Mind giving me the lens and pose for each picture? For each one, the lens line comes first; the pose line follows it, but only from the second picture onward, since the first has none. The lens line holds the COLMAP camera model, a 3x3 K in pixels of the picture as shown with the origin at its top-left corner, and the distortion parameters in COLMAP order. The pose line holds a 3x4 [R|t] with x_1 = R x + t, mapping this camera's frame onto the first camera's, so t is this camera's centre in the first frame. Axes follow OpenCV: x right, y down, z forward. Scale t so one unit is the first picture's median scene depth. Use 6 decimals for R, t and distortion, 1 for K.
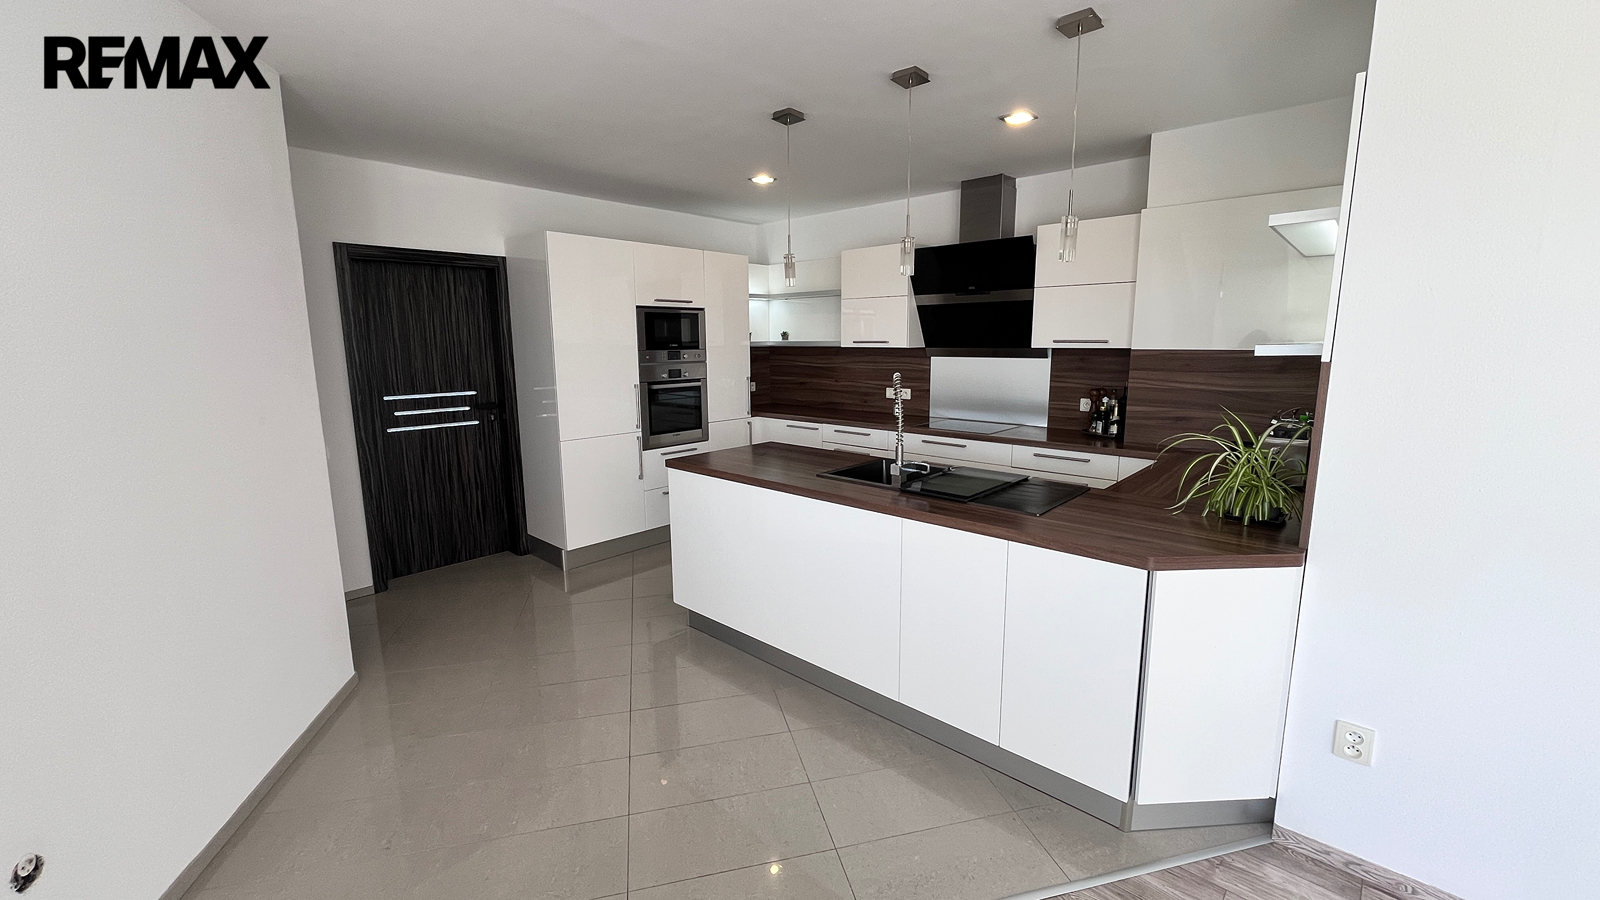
lens RADIAL K [[644.2, 0, 802.6], [0, 644.2, 443.4], [0, 0, 1]] dist [-0.001869, -0.000529]
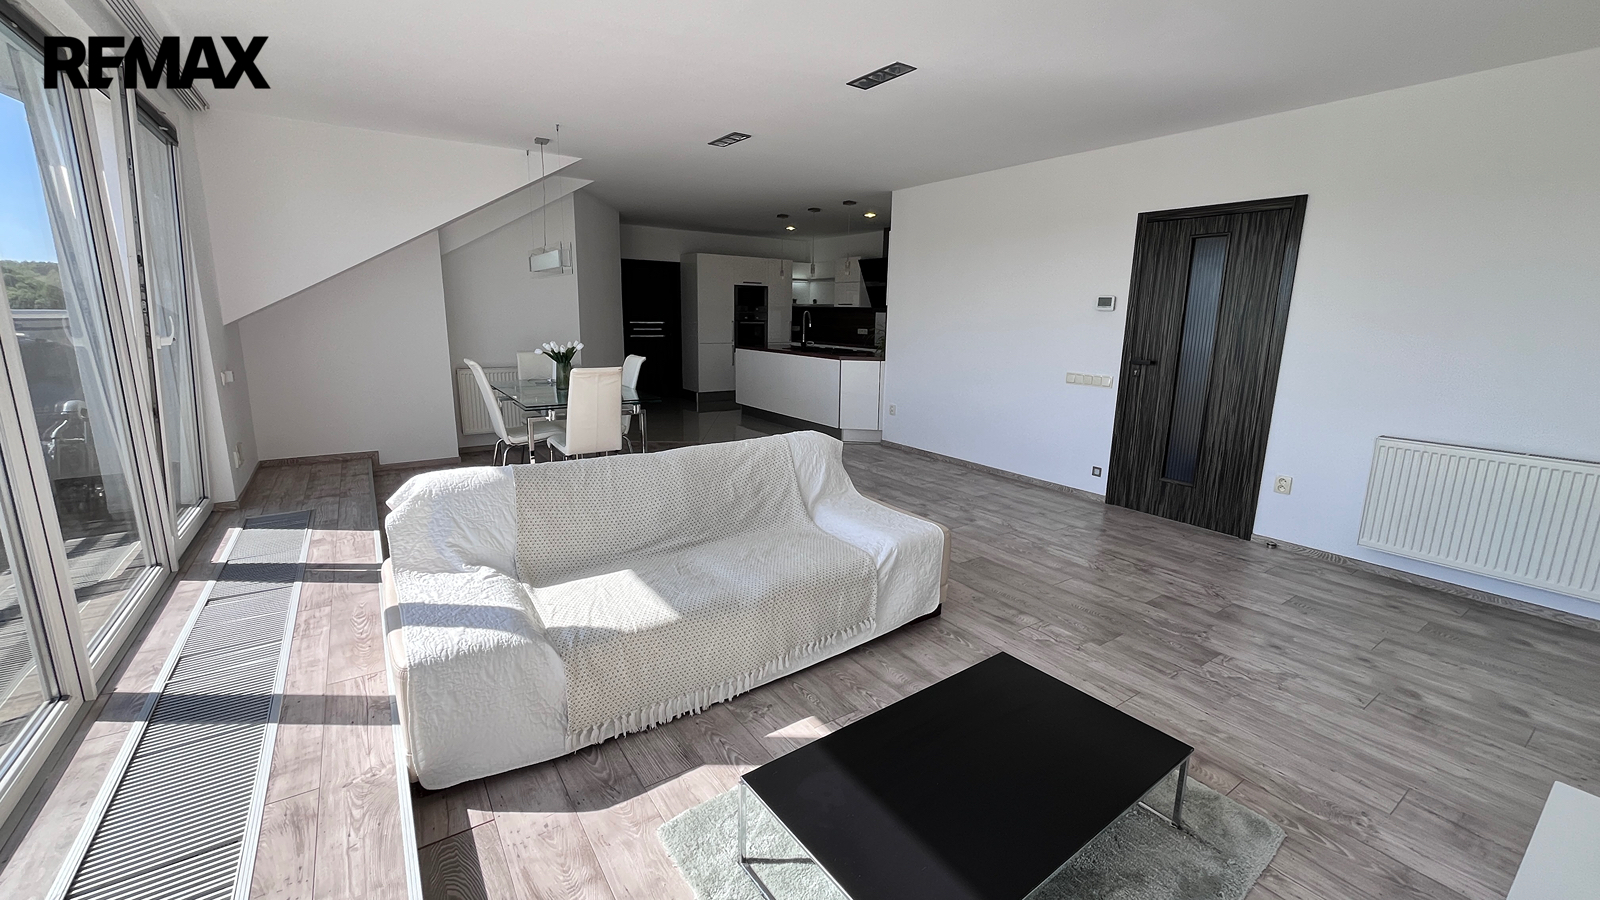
lens RADIAL K [[644.2, 0, 802.6], [0, 644.2, 443.4], [0, 0, 1]] dist [-0.001869, -0.000529]
pose [[0.974773, 0.067291, -0.212814, 0.479689], [-0.058777, 0.997207, 0.046088, 0.213618], [0.215320, -0.032416, 0.976005, -1.129149]]
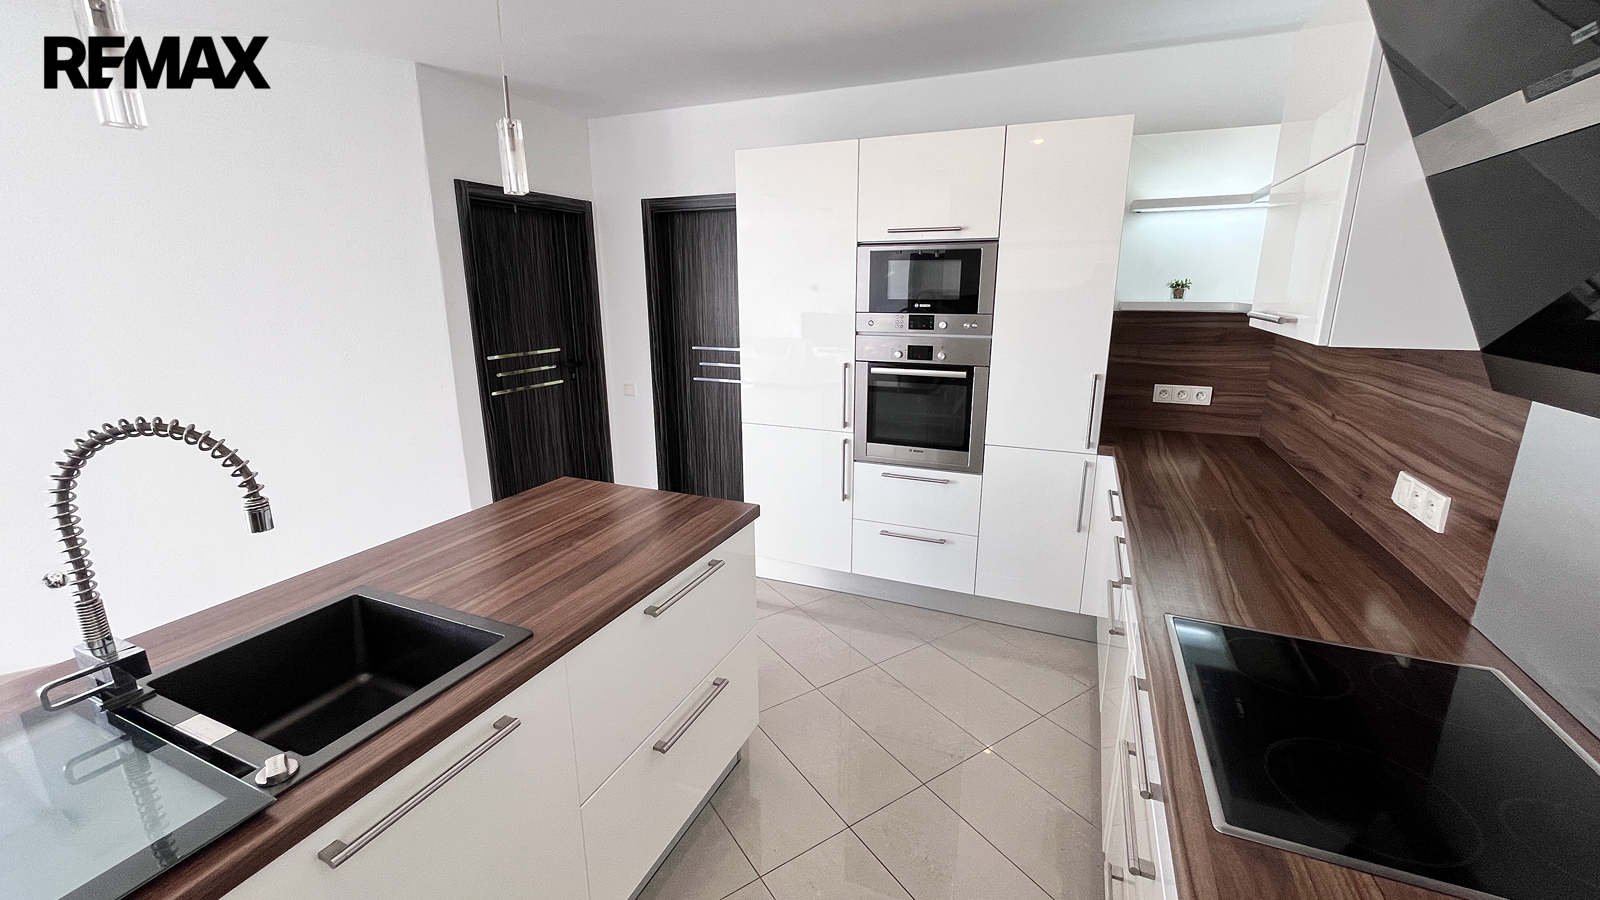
lens RADIAL K [[644.2, 0, 802.6], [0, 644.2, 443.4], [0, 0, 1]] dist [-0.001869, -0.000529]
pose [[0.329403, 0.232135, -0.915209, 0.368111], [-0.151724, 0.969724, 0.191353, -0.134504], [0.931919, 0.075827, 0.354650, 0.740860]]
